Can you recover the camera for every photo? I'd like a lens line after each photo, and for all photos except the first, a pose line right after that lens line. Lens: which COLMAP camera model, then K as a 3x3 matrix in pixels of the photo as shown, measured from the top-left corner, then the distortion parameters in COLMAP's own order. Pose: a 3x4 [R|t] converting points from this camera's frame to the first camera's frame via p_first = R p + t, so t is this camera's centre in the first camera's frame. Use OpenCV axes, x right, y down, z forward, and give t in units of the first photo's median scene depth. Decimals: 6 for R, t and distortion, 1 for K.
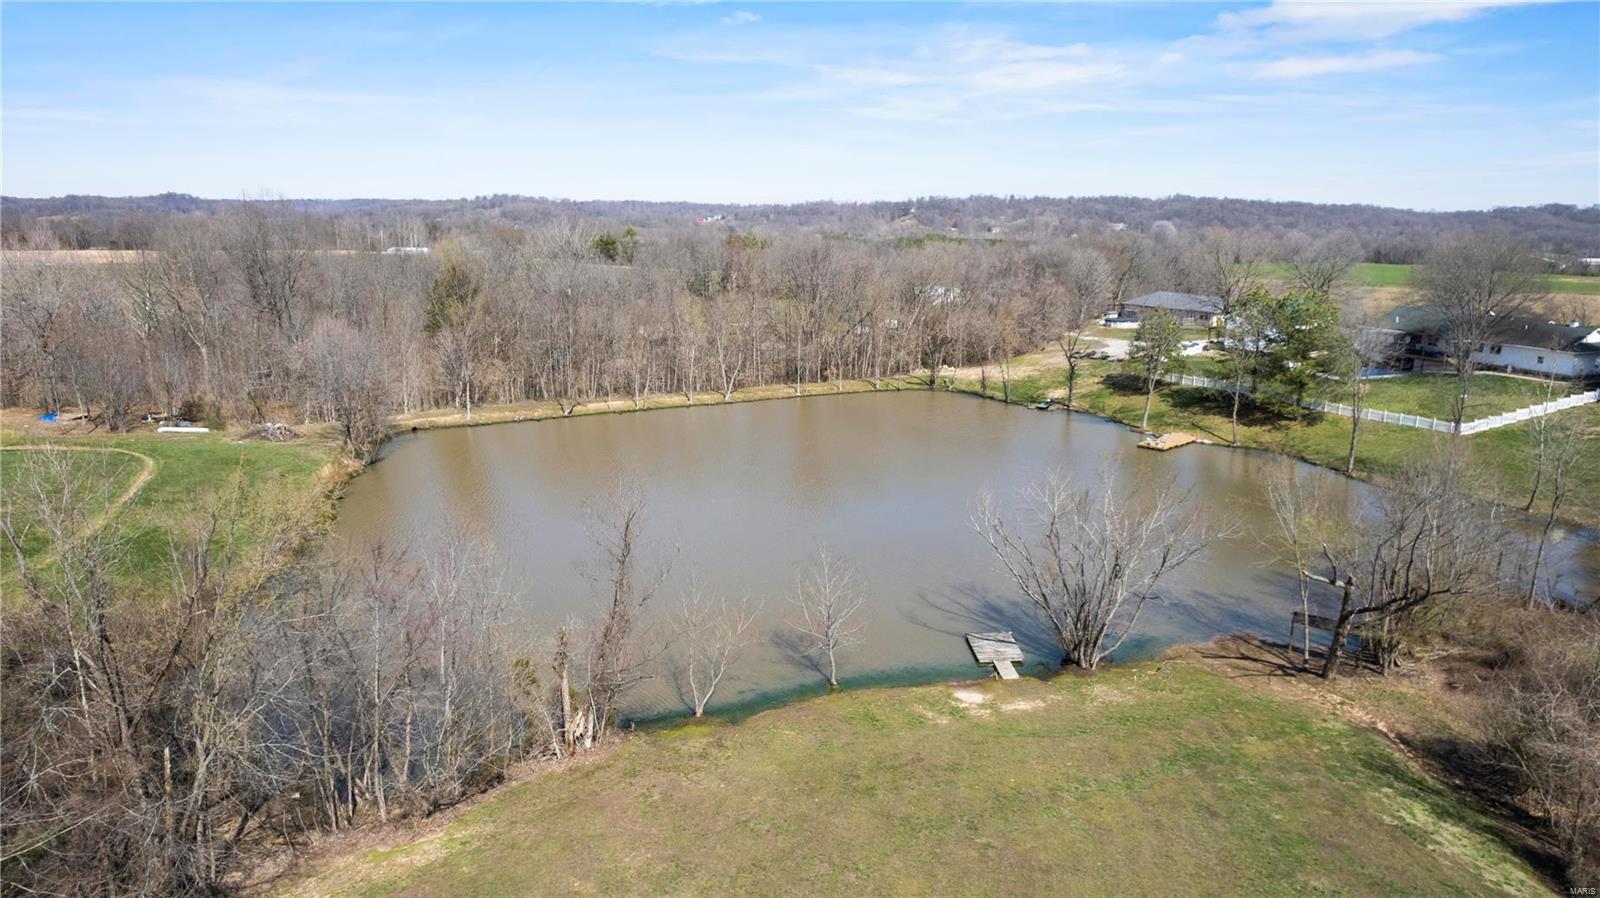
lens RADIAL K [[1032.8, 0, 805.6], [0, 1032.8, 448.6], [0, 0, 1]] dist [-0.059617, 0.043089]
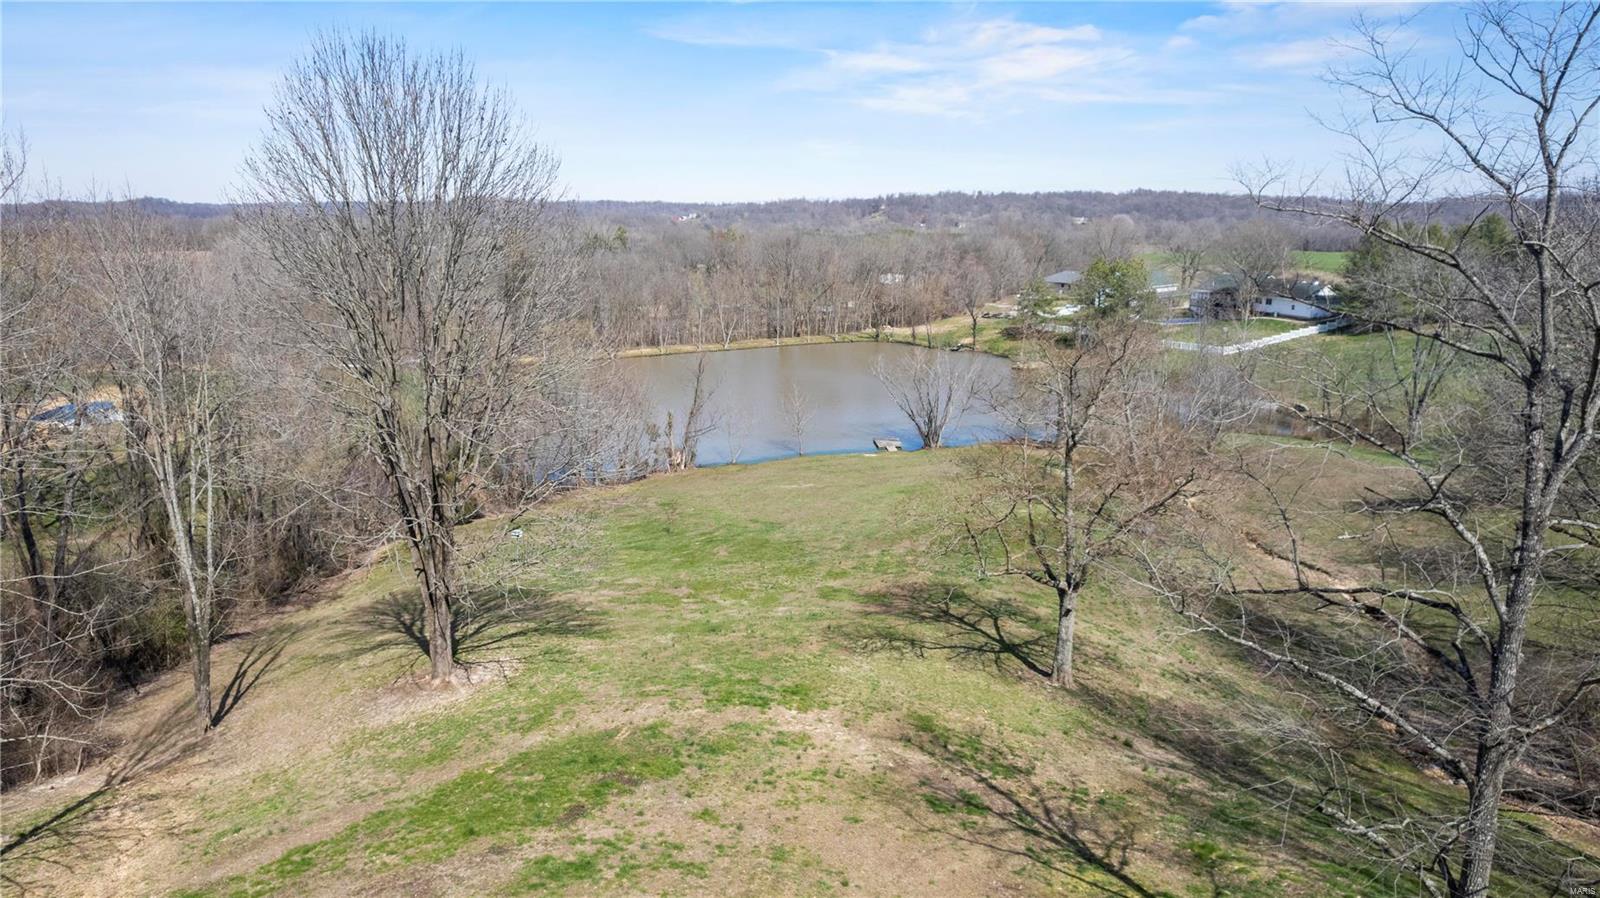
lens RADIAL K [[1032.8, 0, 805.8], [0, 1032.8, 452.5], [0, 0, 1]] dist [-0.059617, 0.043089]
pose [[0.999612, -0.015735, 0.022986, -0.003303], [0.015597, 0.999859, 0.006143, 0.074428], [-0.023080, -0.005782, 0.999717, -0.328426]]
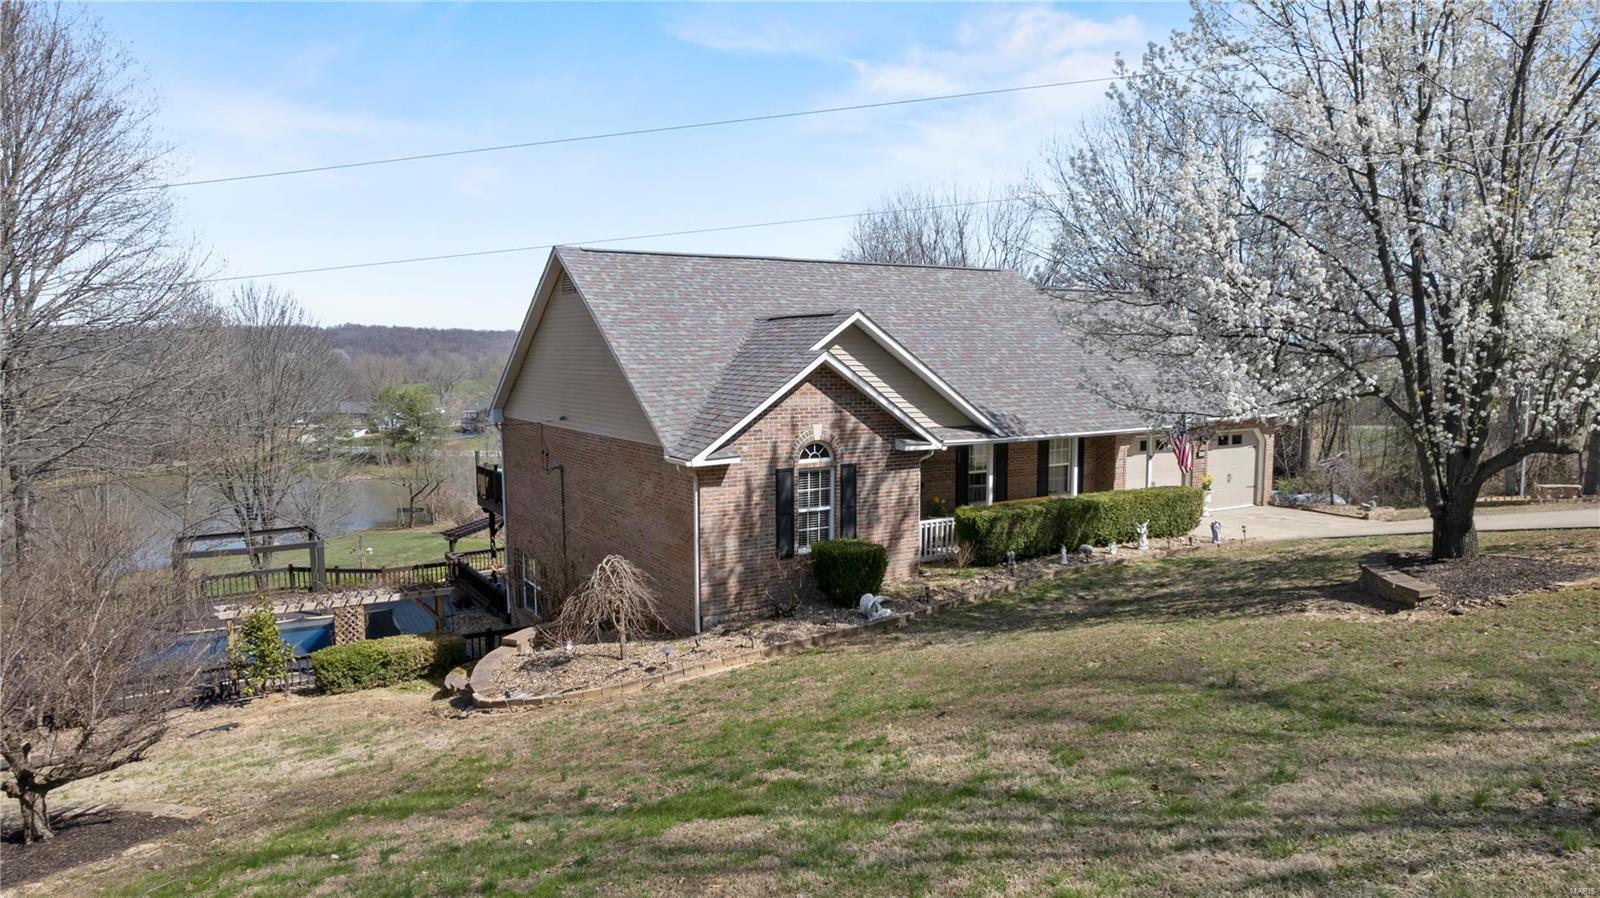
lens RADIAL K [[1032.8, 0, 807.0], [0, 1032.8, 445.1], [0, 0, 1]] dist [-0.059617, 0.043089]
pose [[0.726396, -0.077309, 0.682914, -0.174197], [0.161036, 0.985137, -0.059767, 0.116174], [-0.668143, 0.153388, 0.728050, -0.542538]]
